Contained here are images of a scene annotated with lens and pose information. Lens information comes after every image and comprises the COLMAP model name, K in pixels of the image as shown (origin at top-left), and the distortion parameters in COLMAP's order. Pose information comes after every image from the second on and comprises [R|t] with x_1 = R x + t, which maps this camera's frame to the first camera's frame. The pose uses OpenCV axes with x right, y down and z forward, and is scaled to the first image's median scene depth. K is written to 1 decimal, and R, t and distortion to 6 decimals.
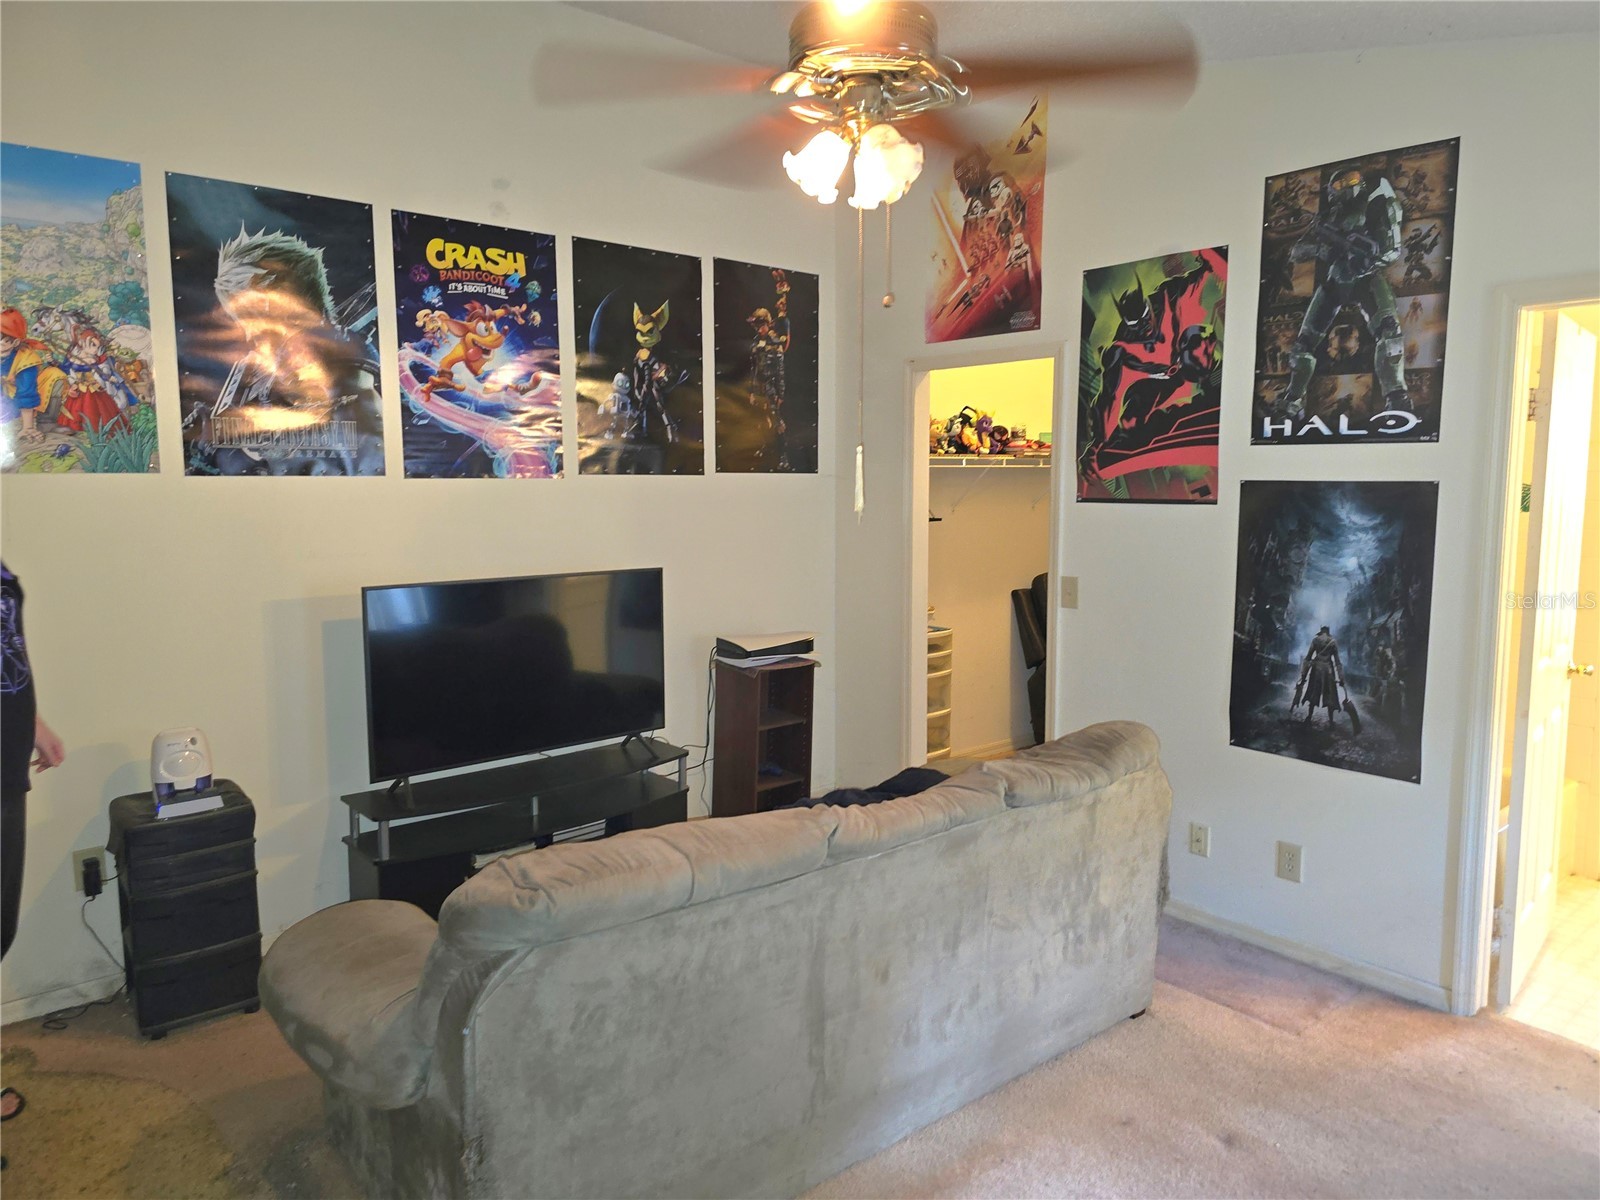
lens RADIAL K [[1083.8, 0, 810.9], [0, 1083.8, 619.0], [0, 0, 1]] dist [0.050668, -0.044582]
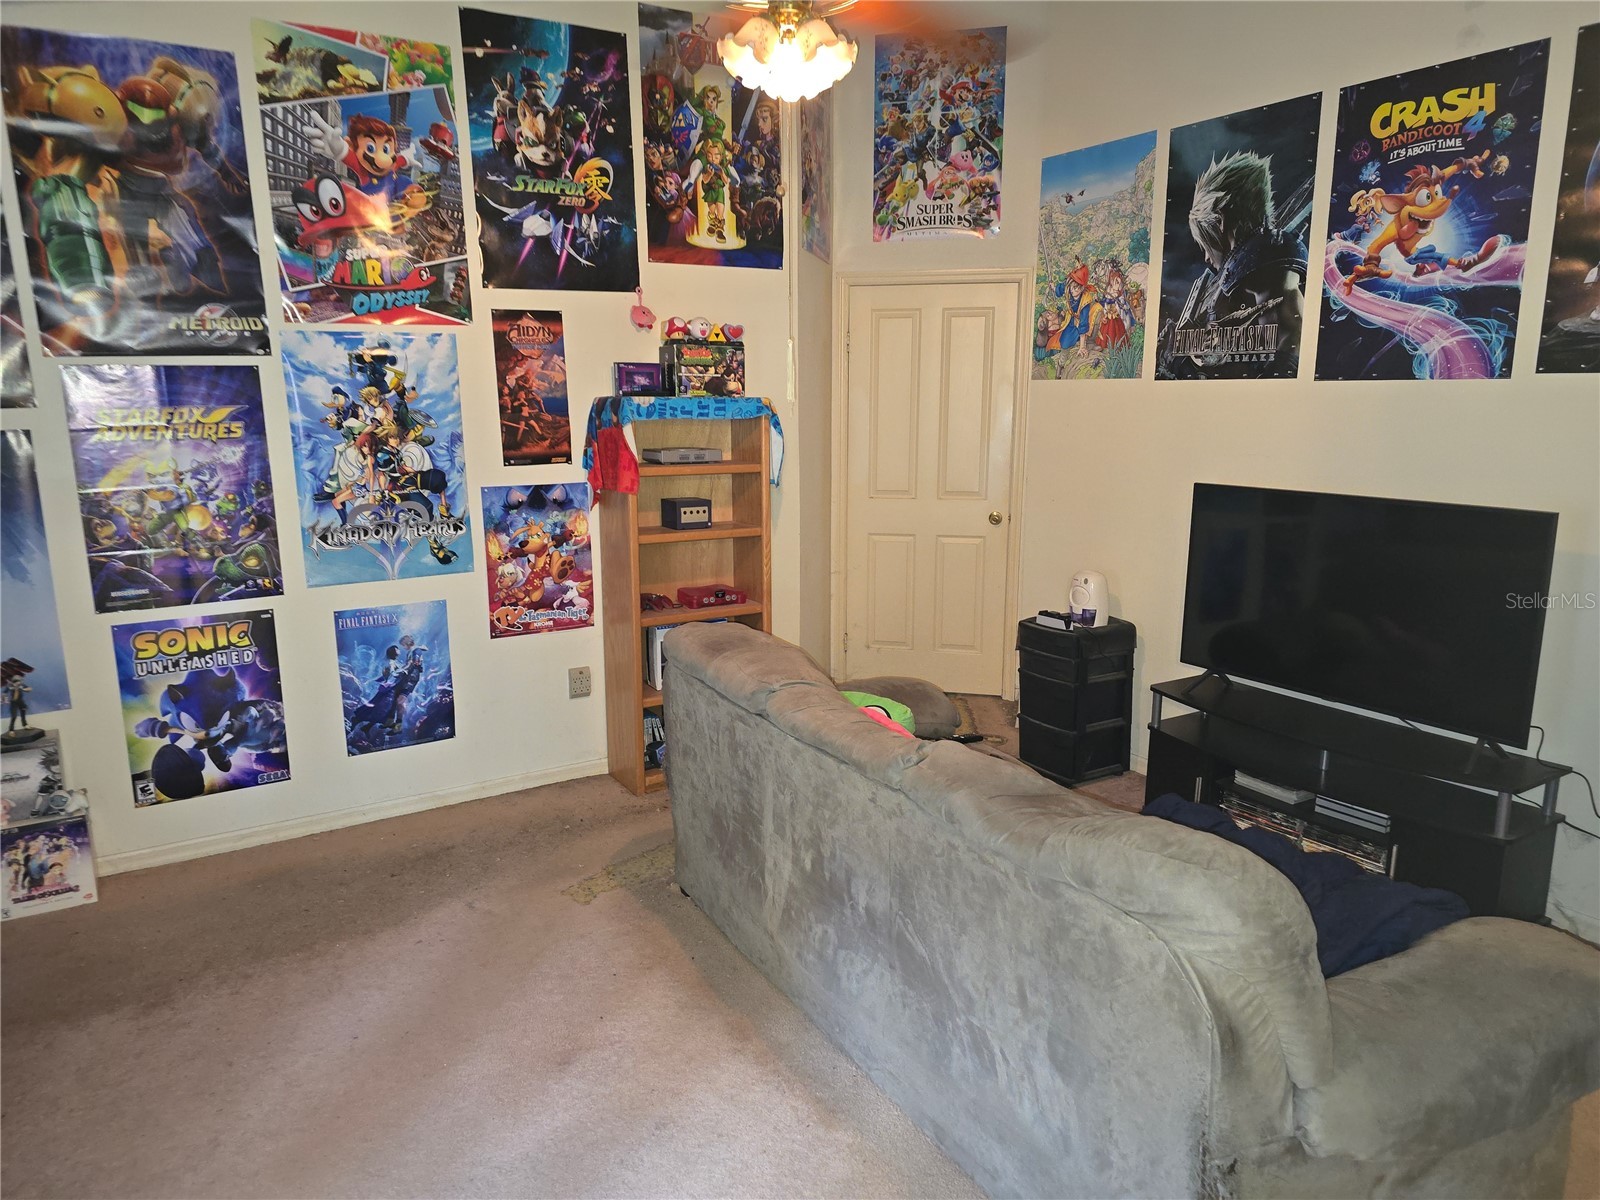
lens RADIAL K [[1083.8, 0, 810.9], [0, 1083.8, 619.0], [0, 0, 1]] dist [0.050668, -0.044582]
pose [[-0.150969, 0.210443, -0.965879, 0.700992], [-0.123426, 0.965419, 0.229635, -0.097895], [0.980803, 0.153882, -0.119775, 0.751616]]
